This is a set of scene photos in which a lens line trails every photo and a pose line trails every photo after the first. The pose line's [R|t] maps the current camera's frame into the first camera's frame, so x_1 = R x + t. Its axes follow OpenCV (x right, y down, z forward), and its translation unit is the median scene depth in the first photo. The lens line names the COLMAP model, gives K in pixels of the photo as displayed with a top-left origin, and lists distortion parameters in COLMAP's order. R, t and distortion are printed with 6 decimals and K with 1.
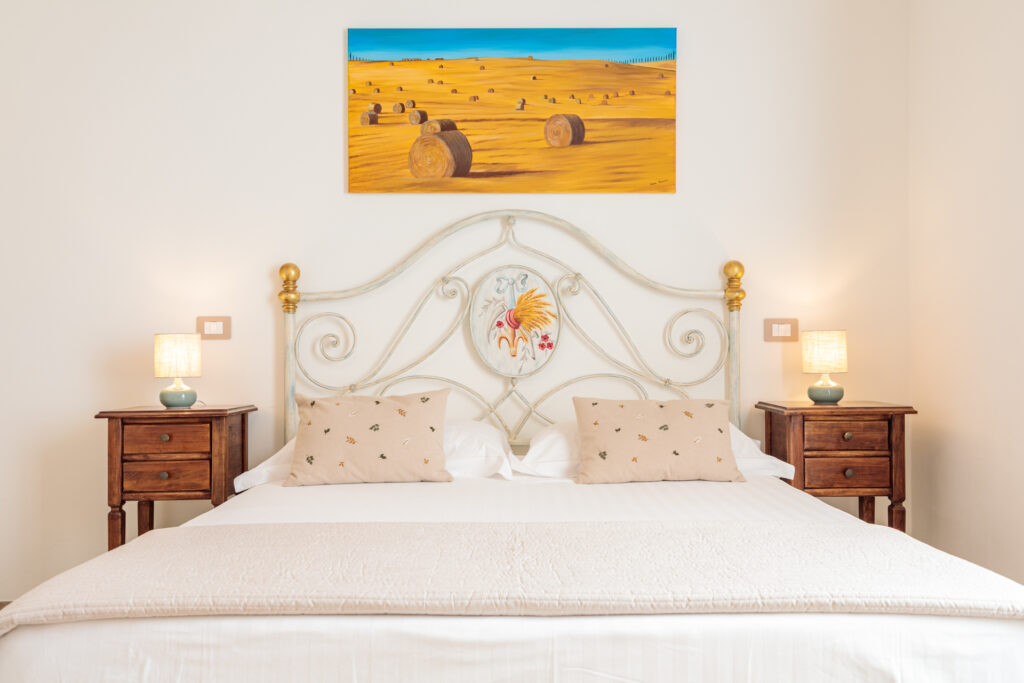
lens RADIAL K [[876.7, 0, 492.0], [0, 876.7, 332.0], [0, 0, 1]] dist [-0.003835, 0.013453]
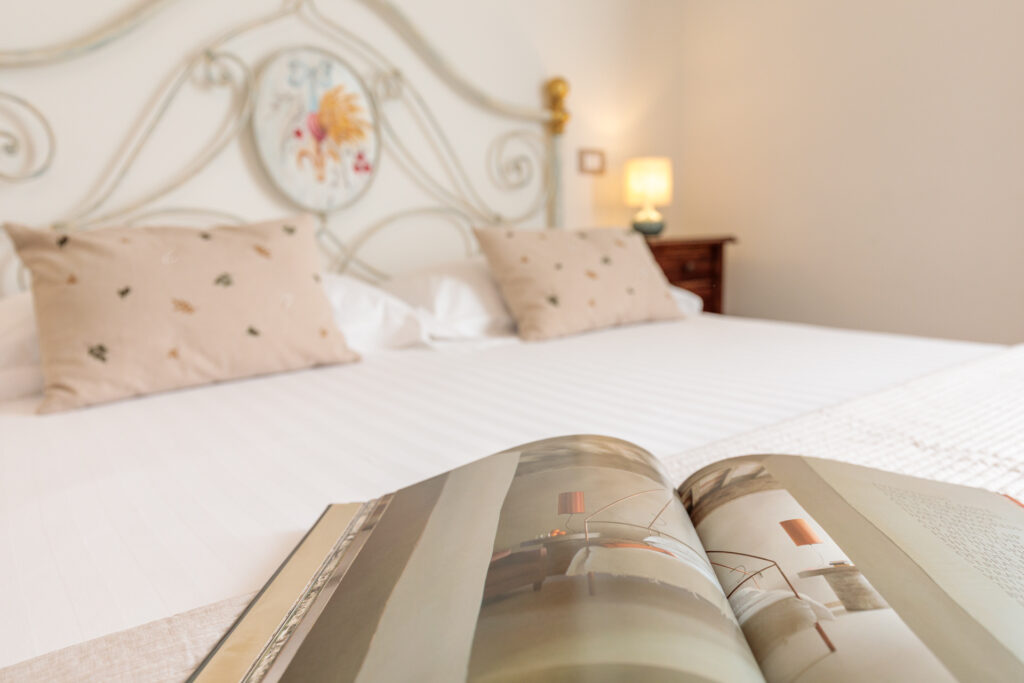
lens RADIAL K [[711.1, 0, 510.9], [0, 711.1, 333.8], [0, 0, 1]] dist [-0.003671, -0.000024]
pose [[0.795935, -0.098159, 0.597371, -0.207030], [0.003473, 0.987491, 0.157635, 0.059404], [-0.605372, -0.123392, 0.786320, 0.442095]]
